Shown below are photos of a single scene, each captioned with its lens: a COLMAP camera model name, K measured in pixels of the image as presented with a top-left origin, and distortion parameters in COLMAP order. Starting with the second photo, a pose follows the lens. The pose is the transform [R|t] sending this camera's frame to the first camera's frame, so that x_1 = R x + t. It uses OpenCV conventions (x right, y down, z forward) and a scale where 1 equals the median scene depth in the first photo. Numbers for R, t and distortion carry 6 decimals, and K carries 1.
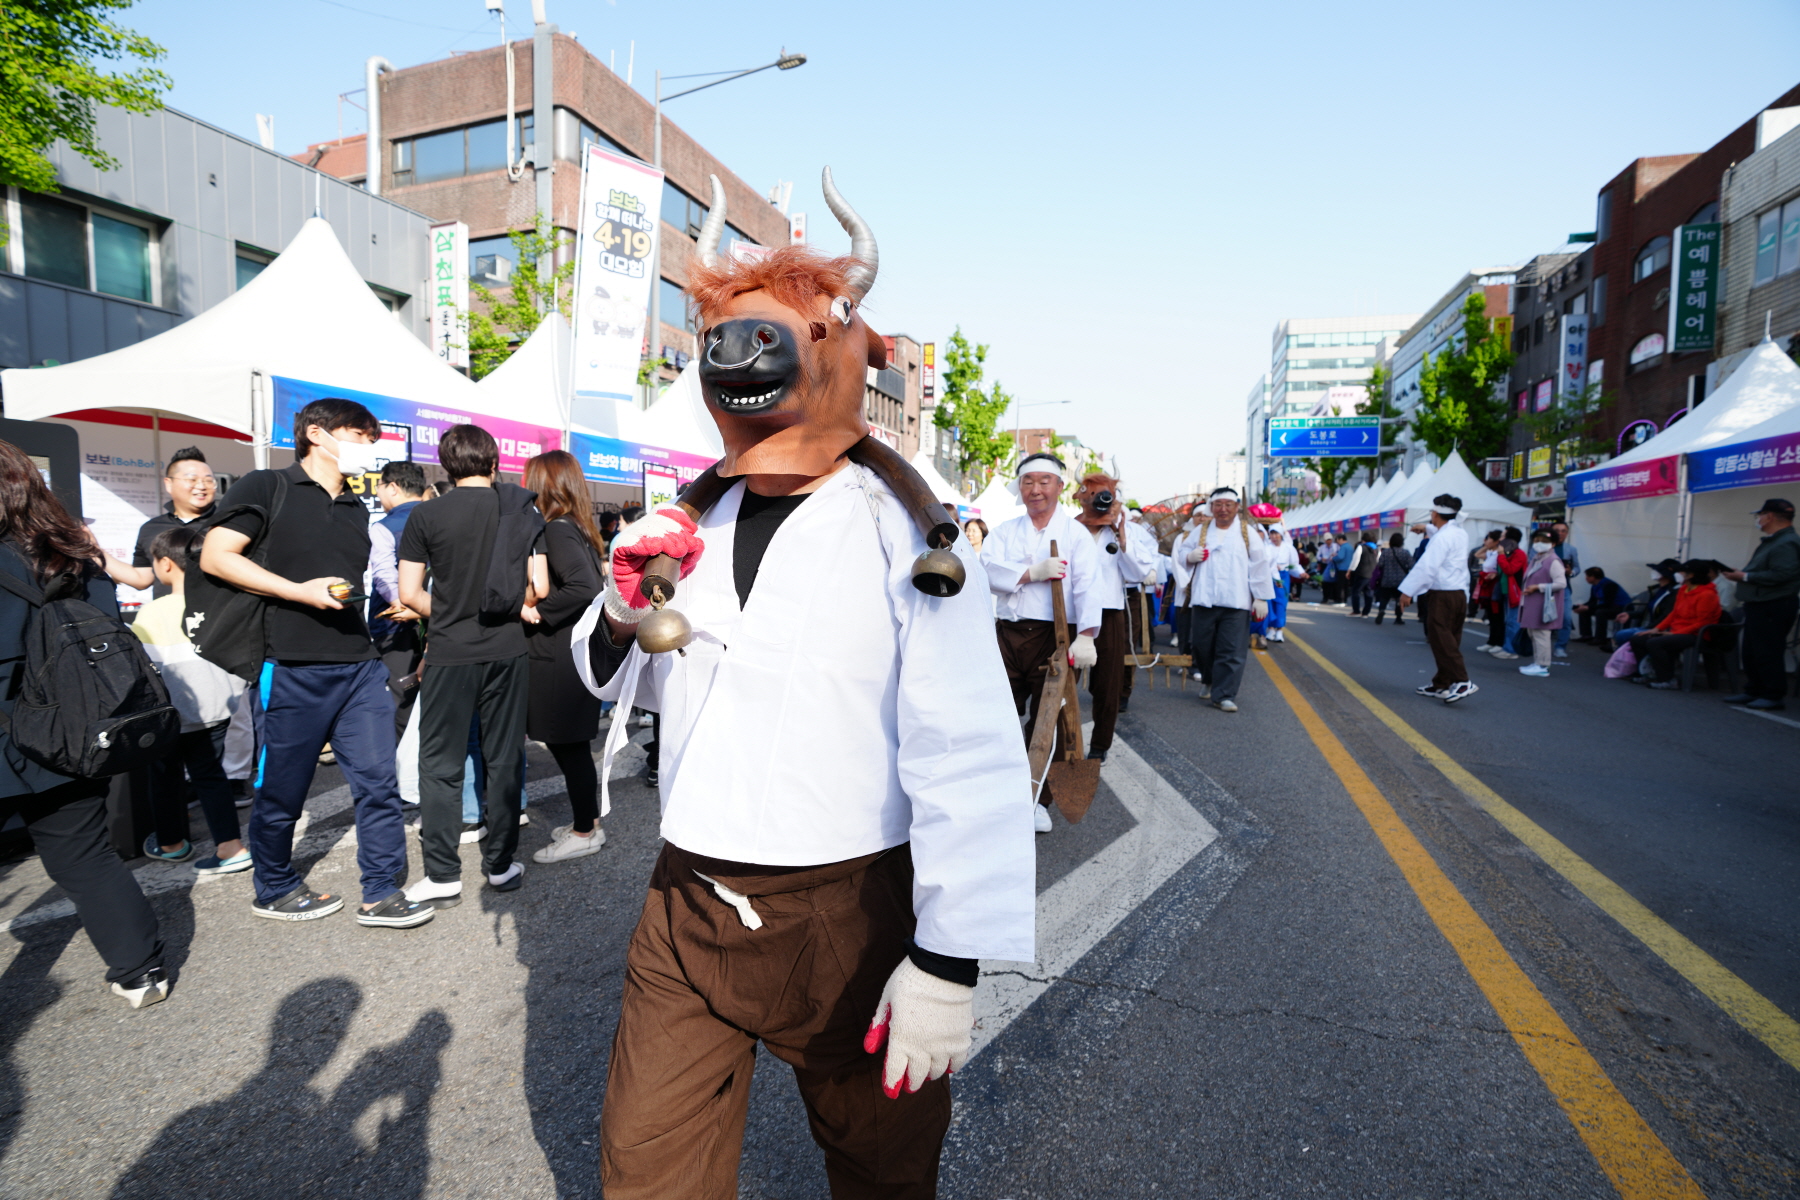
lens RADIAL K [[823.6, 0, 921.6], [0, 823.6, 601.4], [0, 0, 1]] dist [-0.054866, 0.020295]
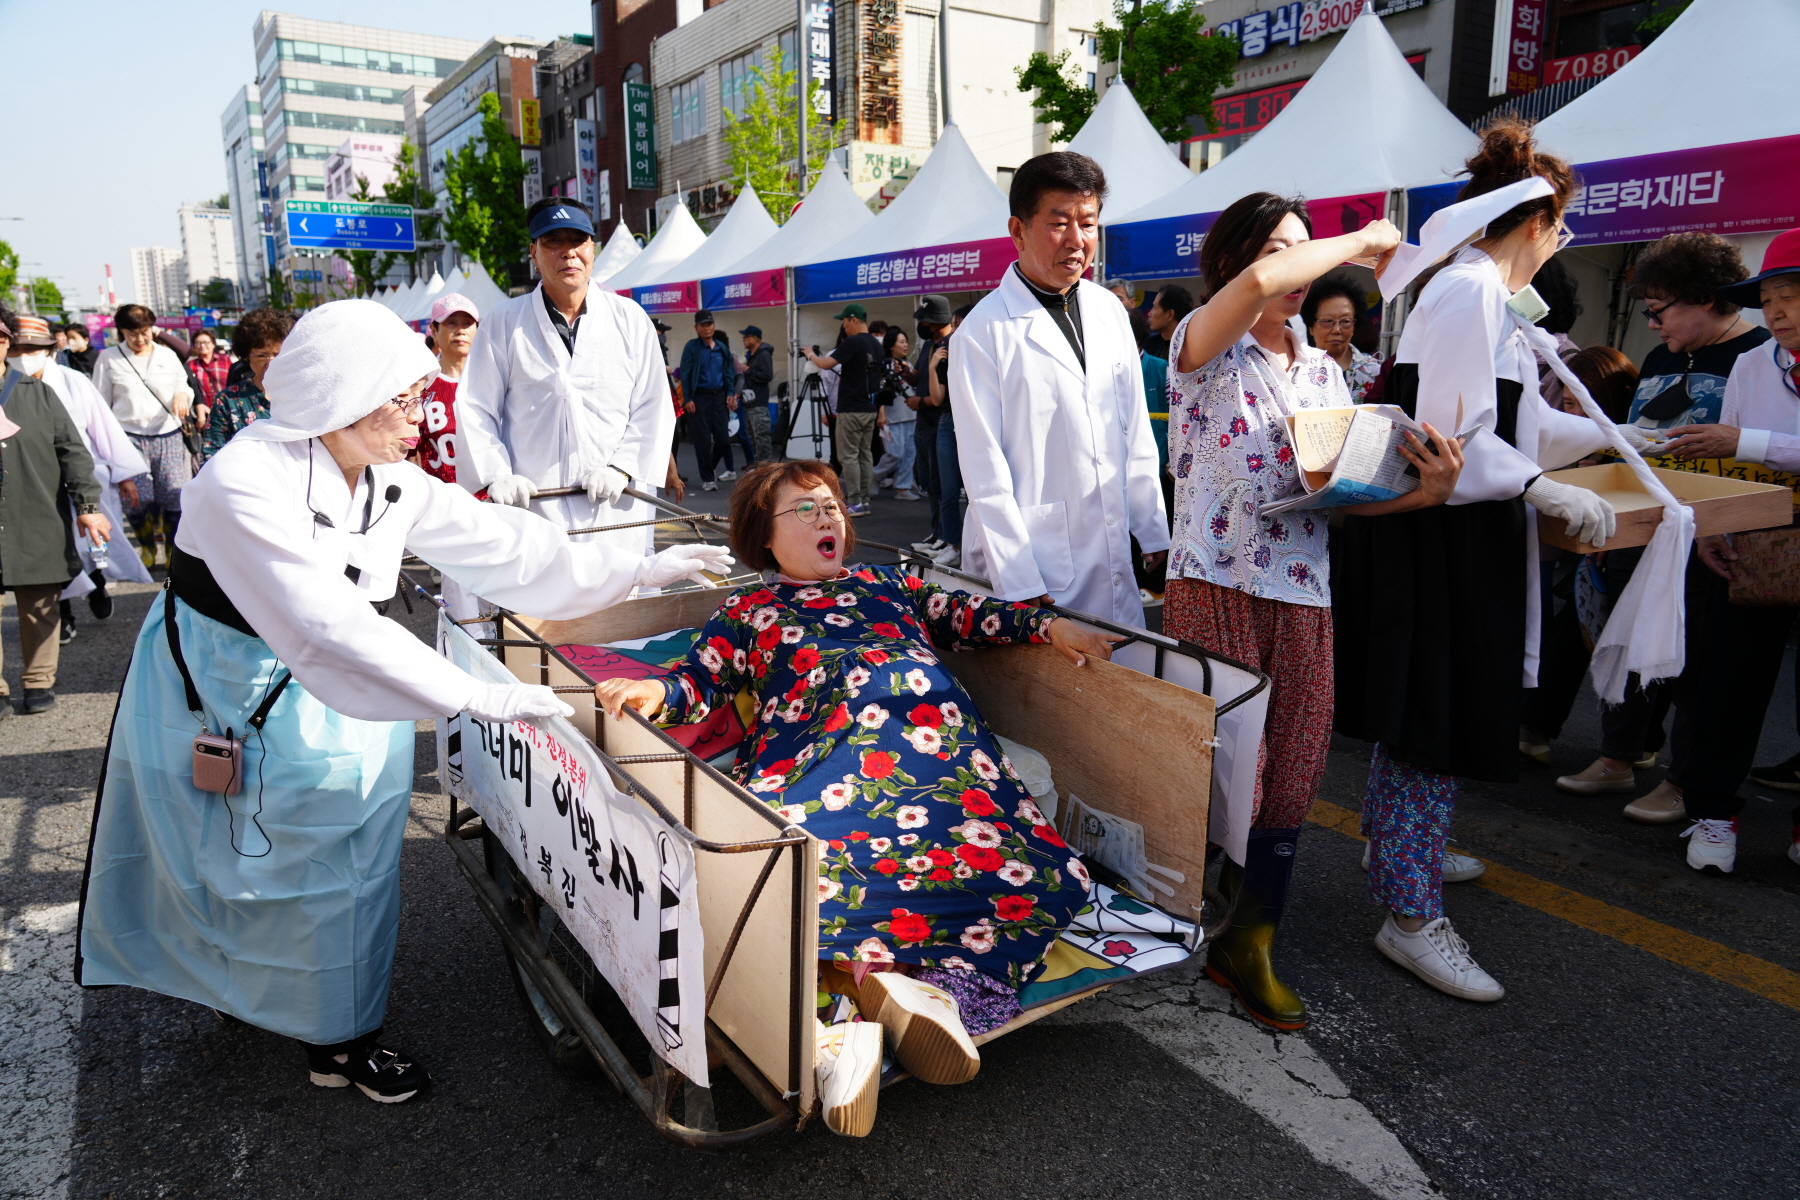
lens RADIAL K [[1212.9, 0, 905.3], [0, 1212.9, 591.9], [0, 0, 1]] dist [-0.009941, 0.005451]
pose [[0.645854, -0.159110, 0.746697, -0.190915], [0.062725, 0.985794, 0.155804, 0.024404], [-0.760880, -0.053790, 0.646659, -0.389655]]
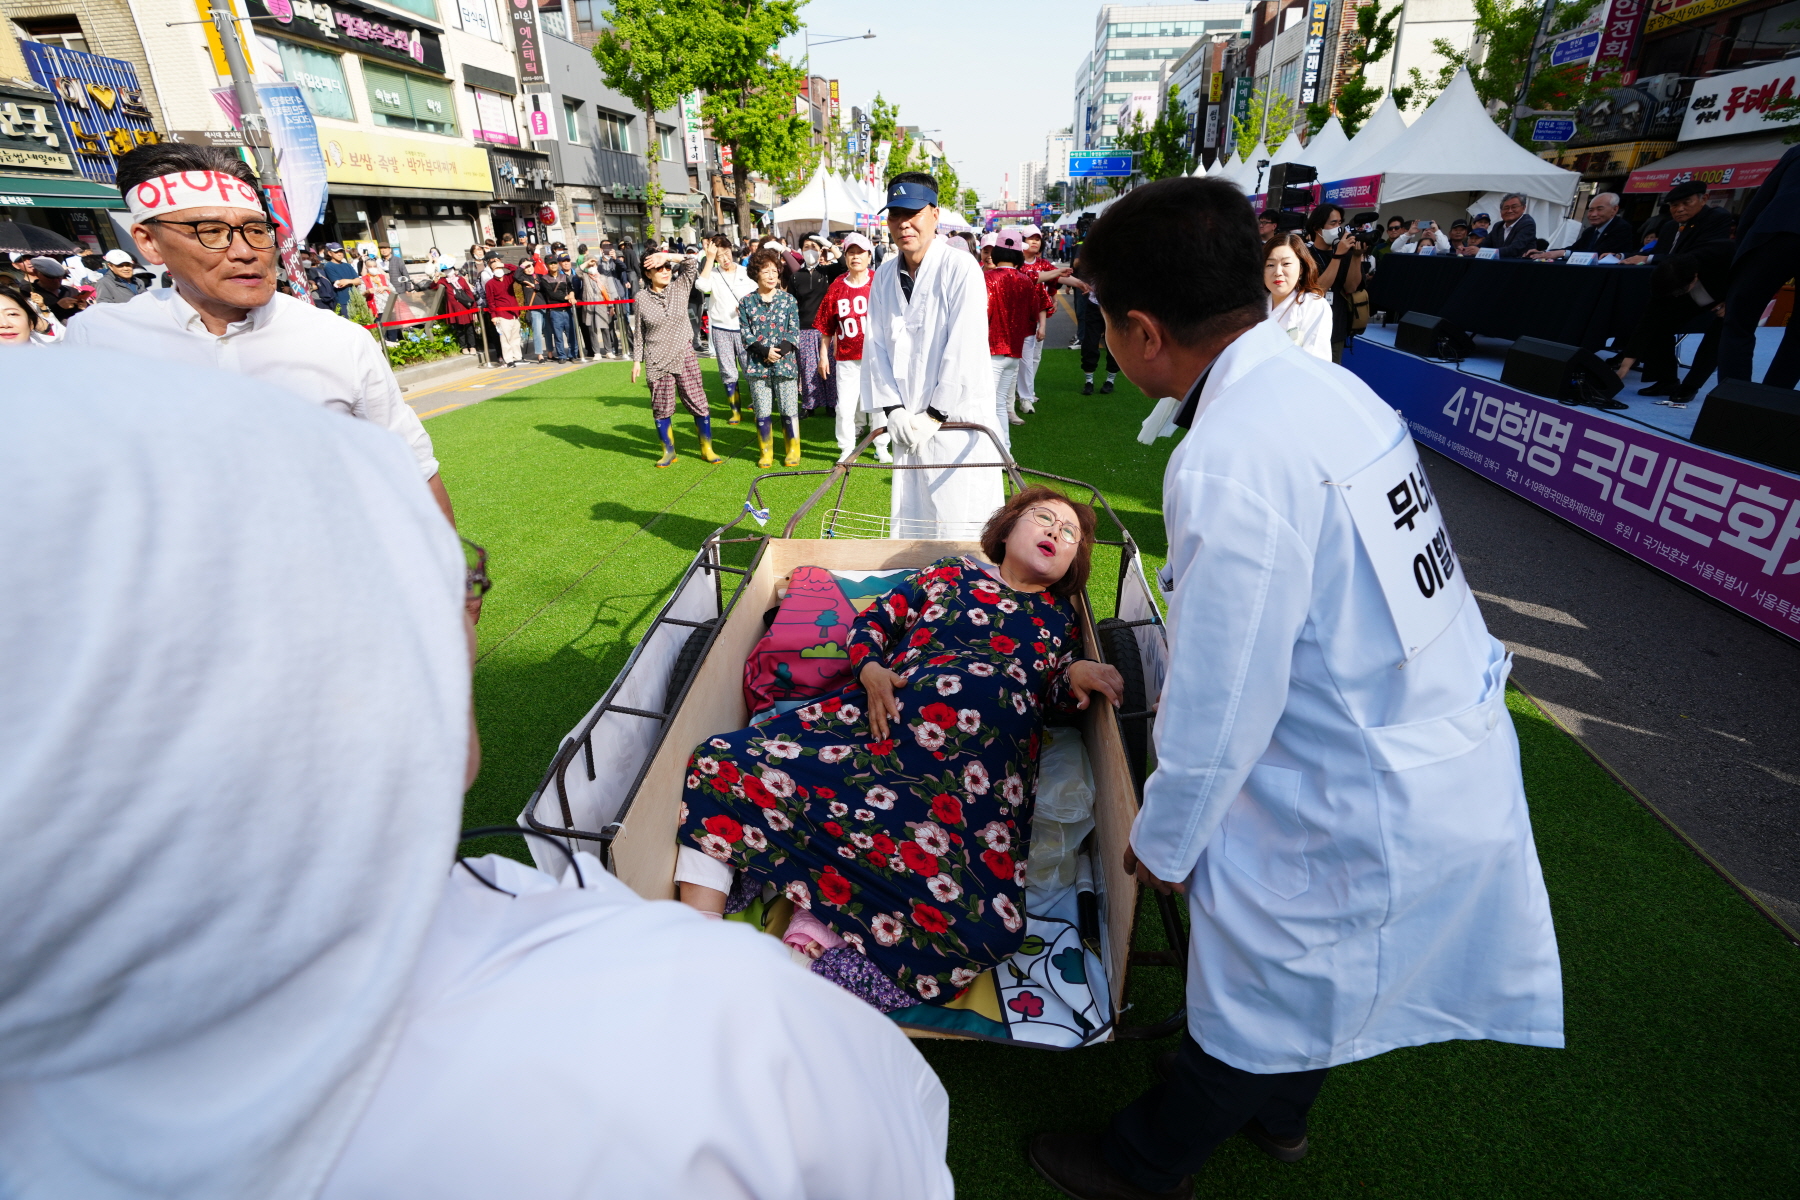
lens RADIAL K [[823.6, 0, 903.0], [0, 823.6, 591.9], [0, 0, 1]] dist [-0.054866, 0.020295]
pose [[0.982456, -0.102478, 0.155813, -0.308941], [0.044215, 0.939664, 0.339228, 0.049842], [-0.181175, -0.326388, 0.927710, -0.933770]]
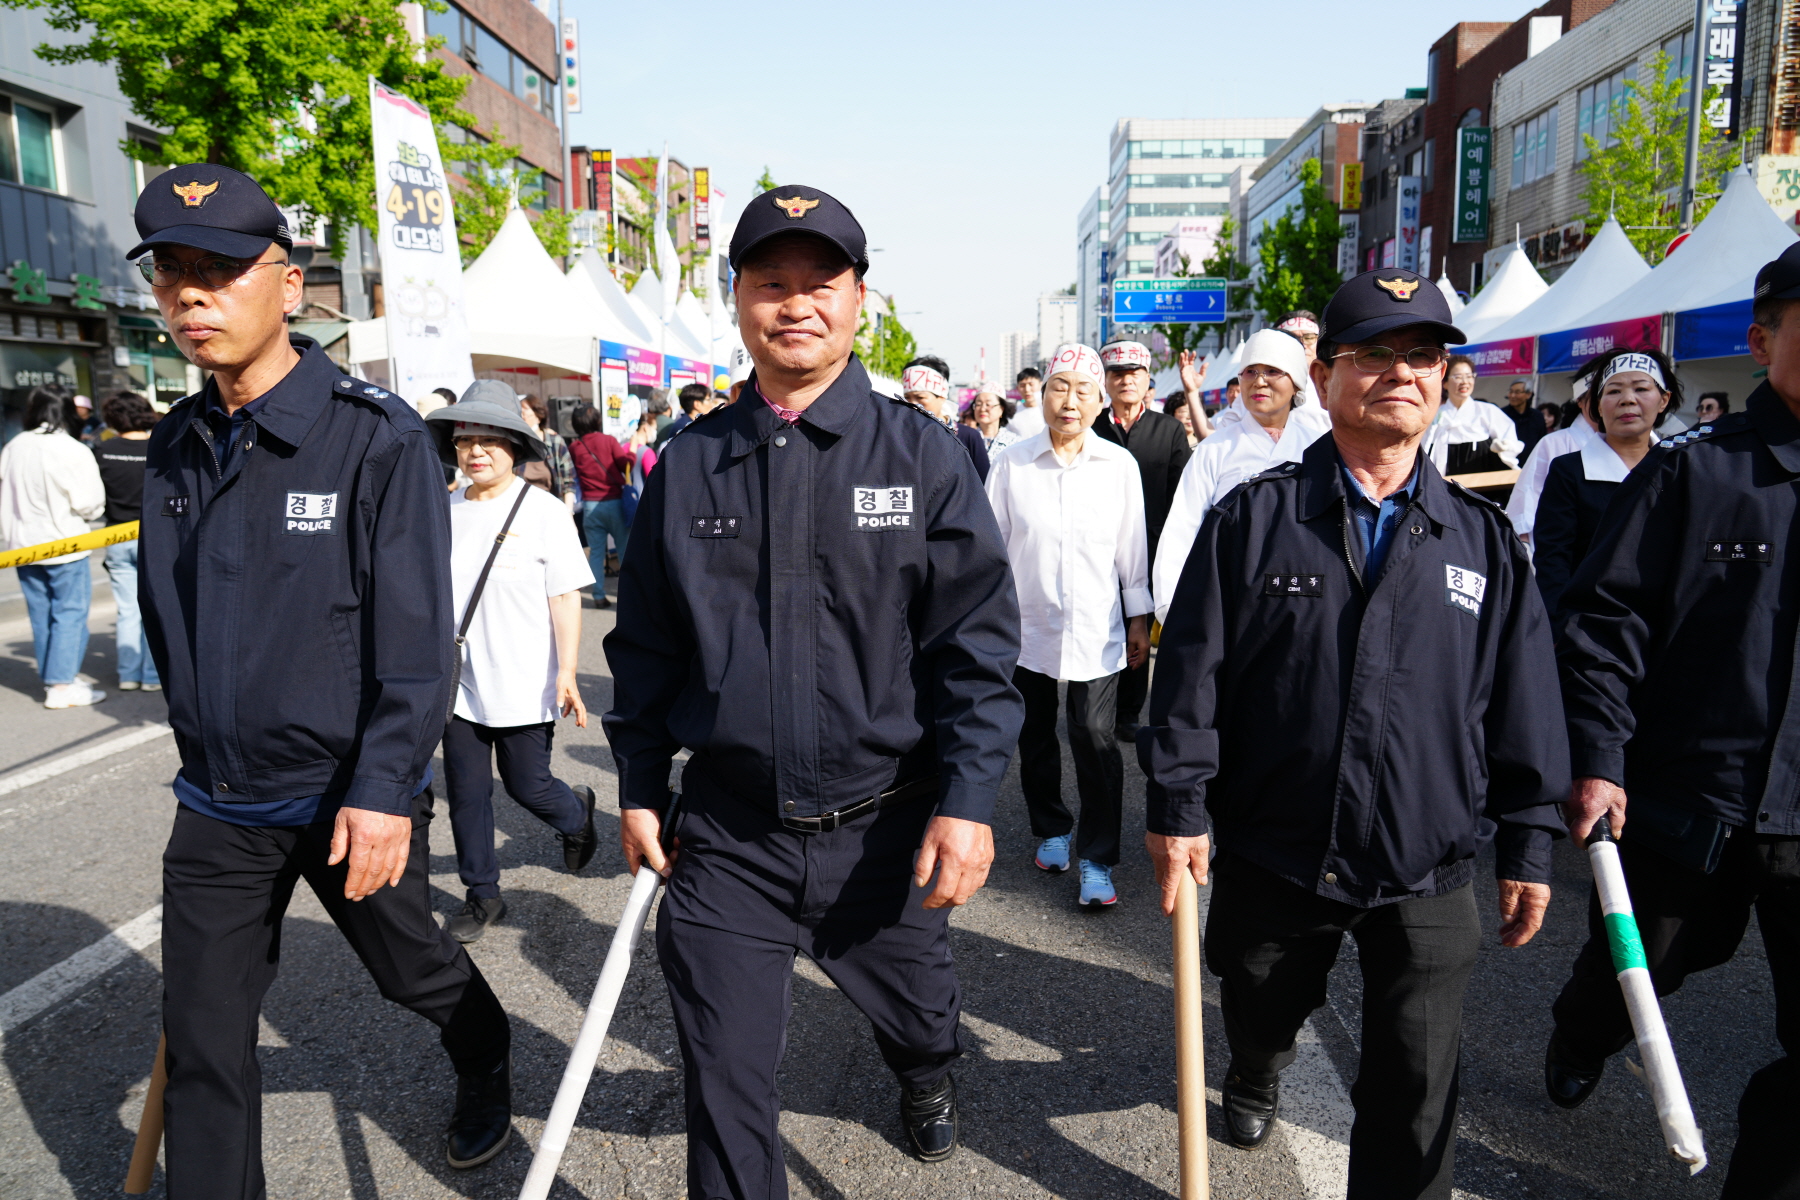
lens RADIAL K [[1212.9, 0, 936.4], [0, 1212.9, 589.8], [0, 0, 1]] dist [-0.009941, 0.005451]
pose [[0.965672, -0.051883, 0.254530, -0.153065], [0.034850, 0.996869, 0.070983, 0.019500], [-0.257416, -0.059676, 0.964456, -0.334890]]
